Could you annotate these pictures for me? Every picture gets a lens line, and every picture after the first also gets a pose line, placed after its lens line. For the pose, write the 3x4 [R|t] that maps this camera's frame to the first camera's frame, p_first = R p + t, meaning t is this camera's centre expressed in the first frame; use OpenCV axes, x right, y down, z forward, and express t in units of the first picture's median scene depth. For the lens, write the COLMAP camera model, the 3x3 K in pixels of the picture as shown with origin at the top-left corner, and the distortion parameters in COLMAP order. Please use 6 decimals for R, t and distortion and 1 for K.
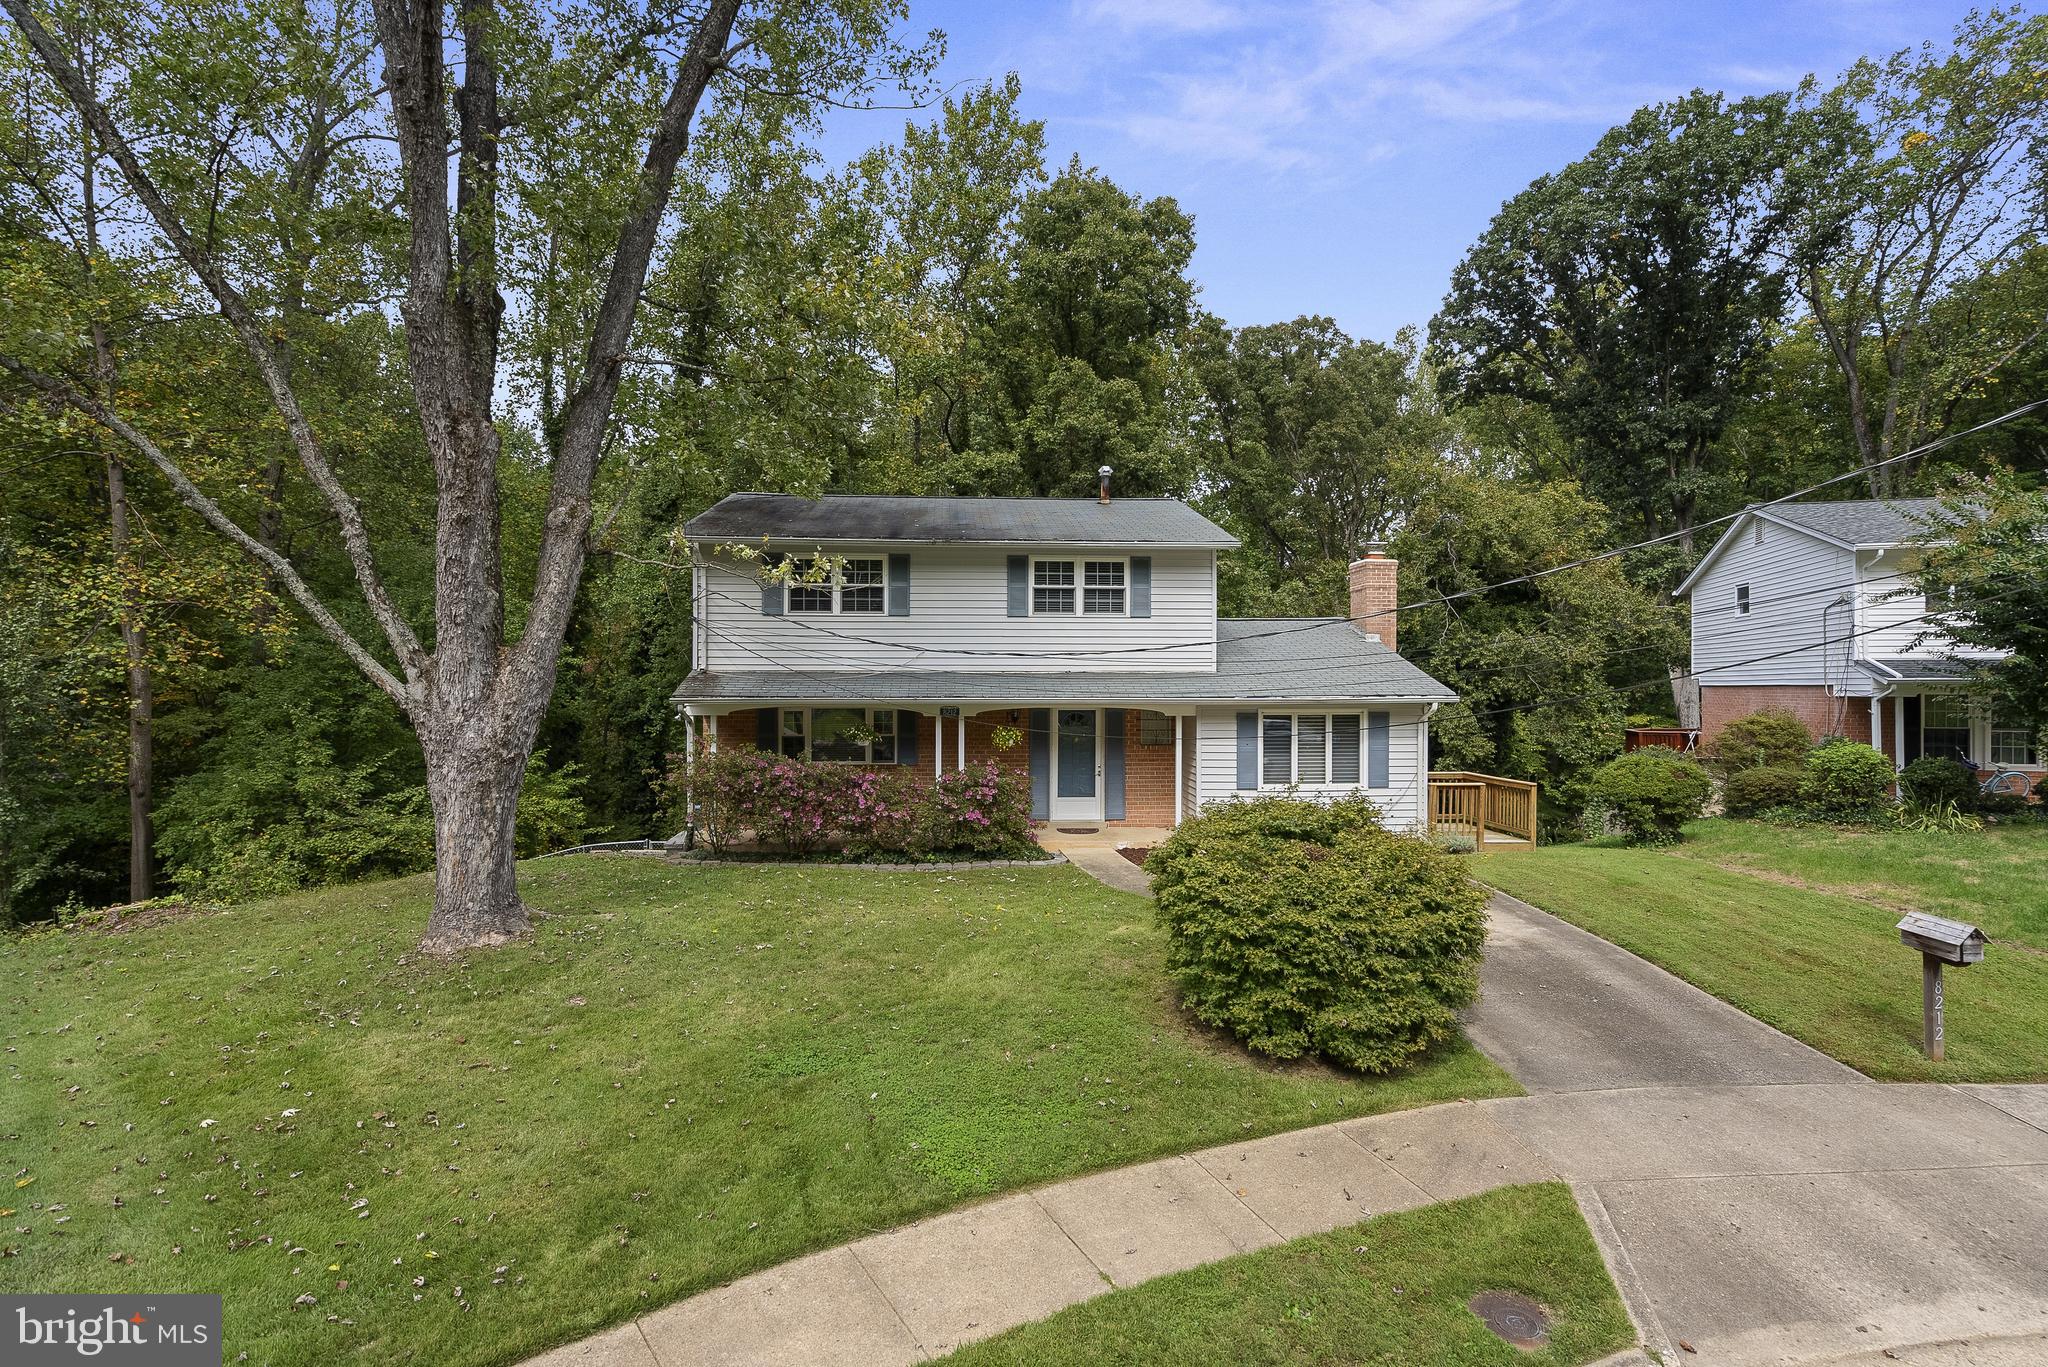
lens RADIAL K [[1052.7, 0, 1025.9], [0, 1052.7, 684.7], [0, 0, 1]] dist [-0.006433, 0.003732]
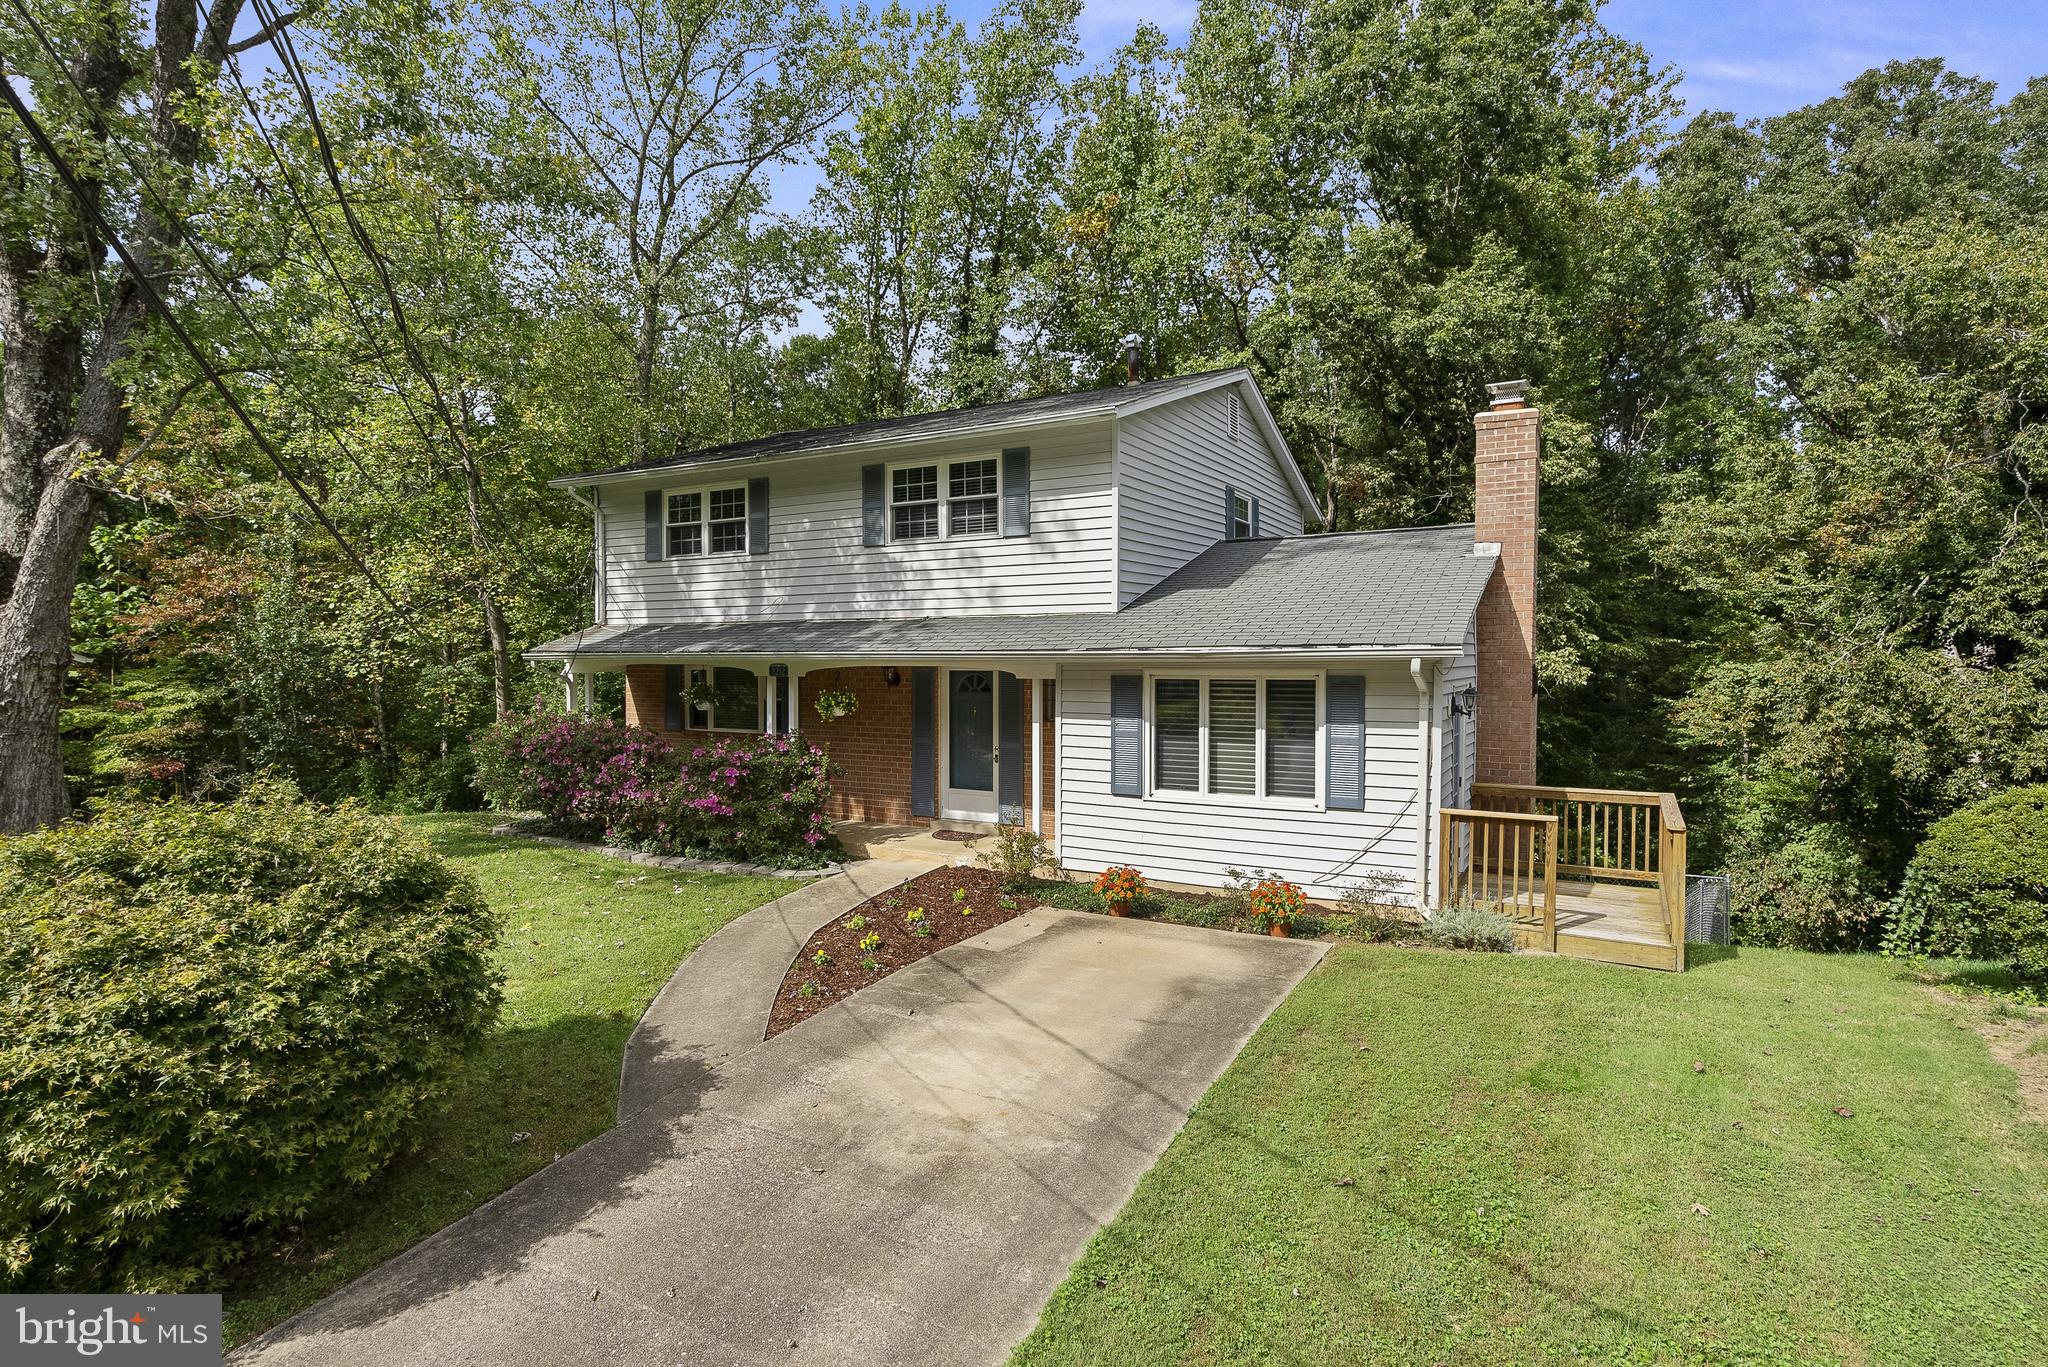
lens RADIAL K [[1052.7, 0, 990.3], [0, 1052.7, 681.8], [0, 0, 1]] dist [-0.006433, 0.003732]
pose [[0.825046, 0.011756, -0.564944, 0.488819], [0.002190, 0.999710, 0.024000, 0.014819], [0.565062, -0.021039, 0.824780, 0.419415]]
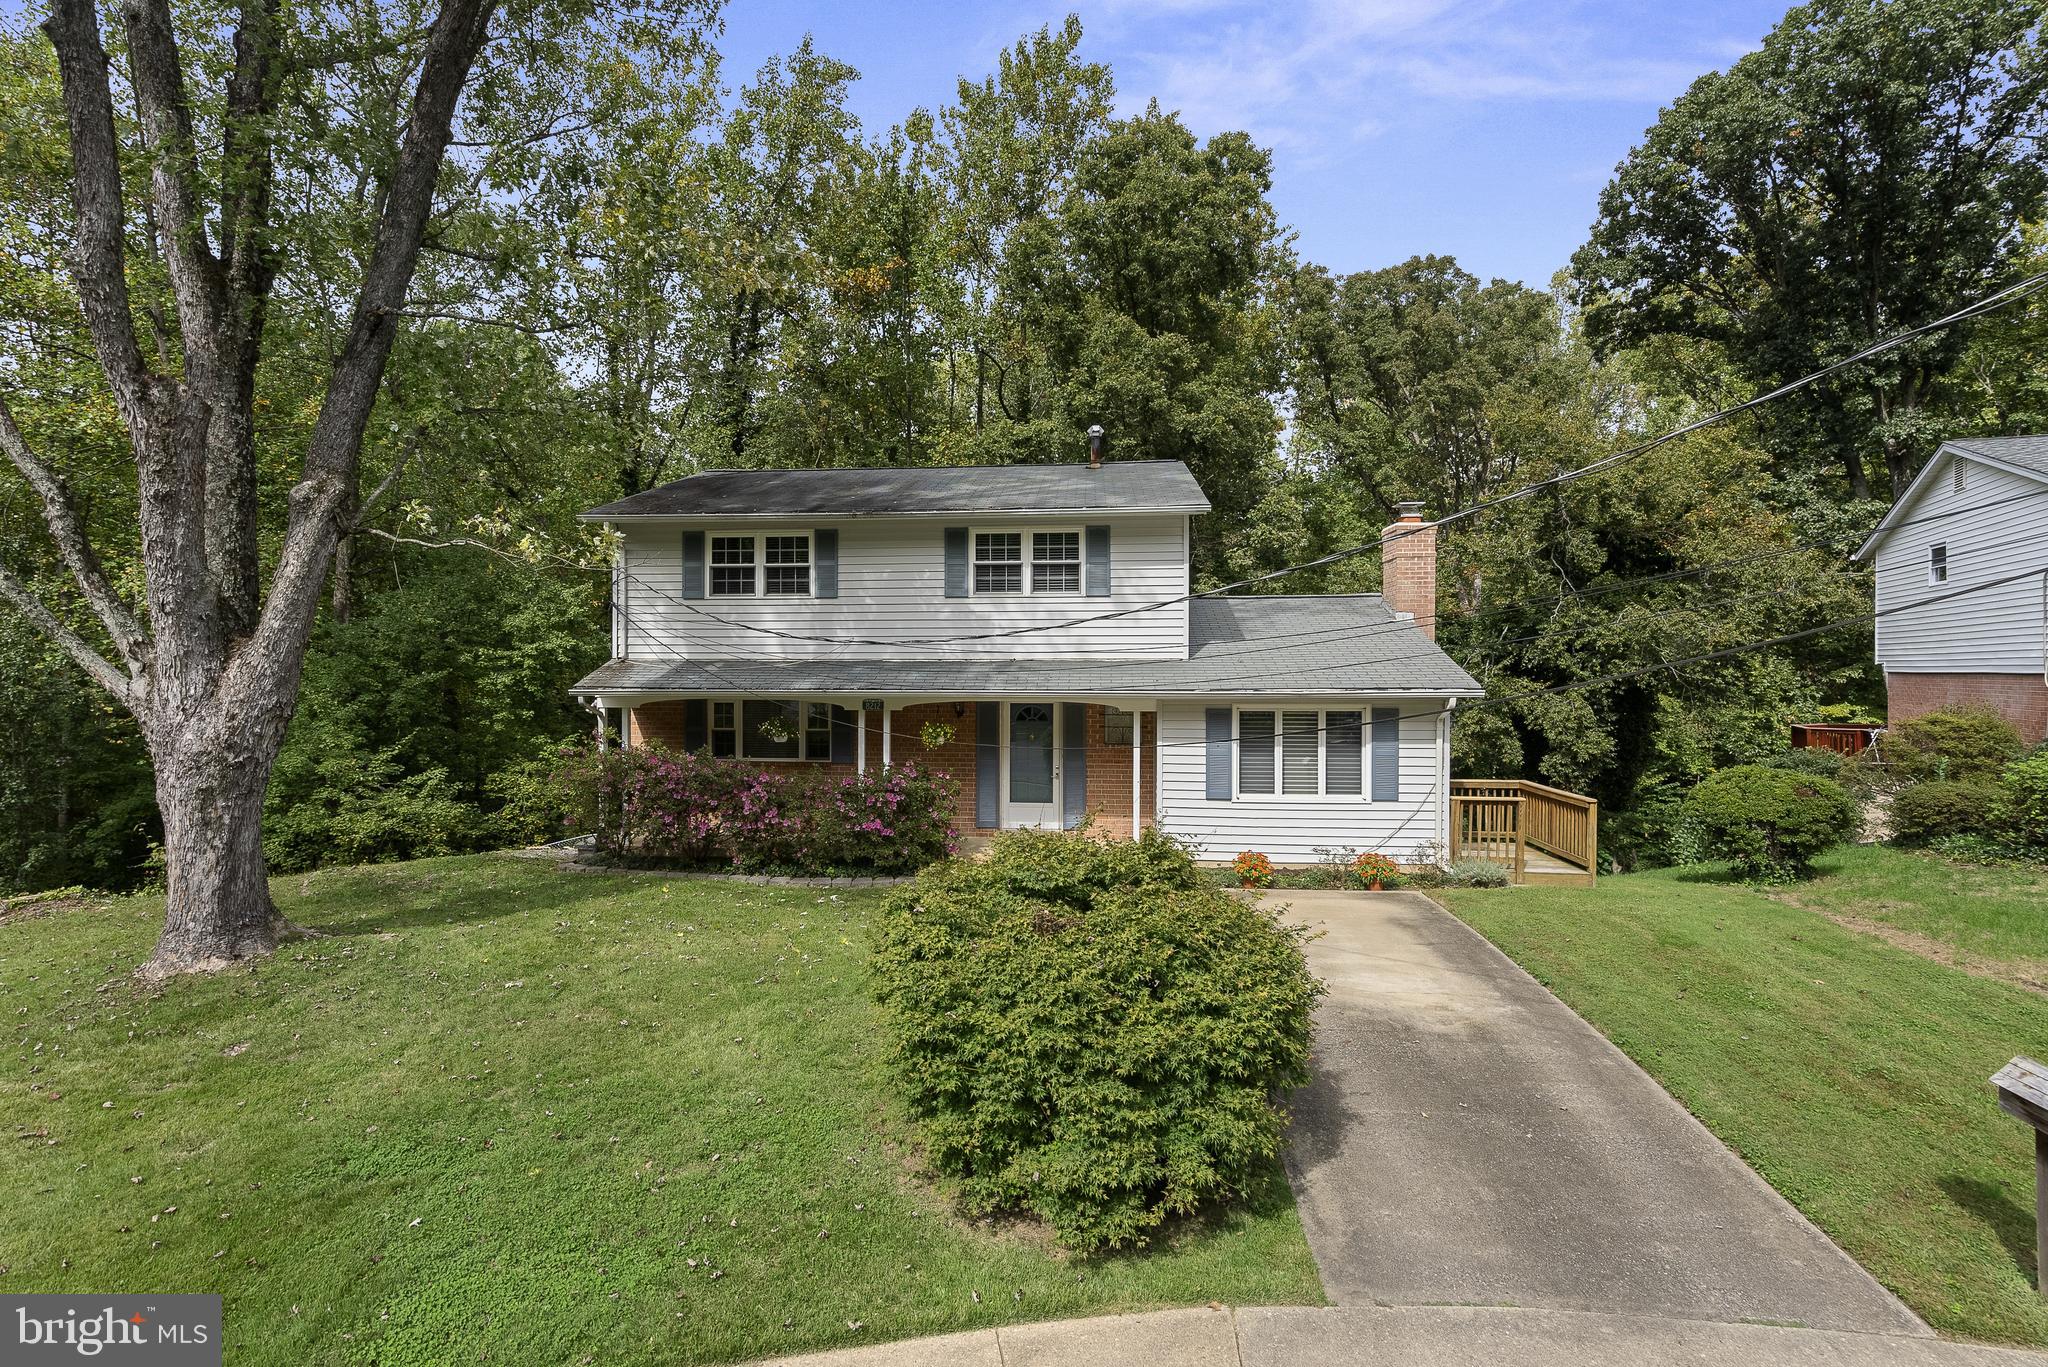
lens RADIAL K [[1052.7, 0, 985.6], [0, 1052.7, 670.9], [0, 0, 1]] dist [-0.006433, 0.003732]
pose [[0.983452, 0.000161, -0.181170, 0.175044], [0.000650, 0.999990, 0.004420, -0.006793], [0.181169, -0.004465, 0.983442, 0.138647]]
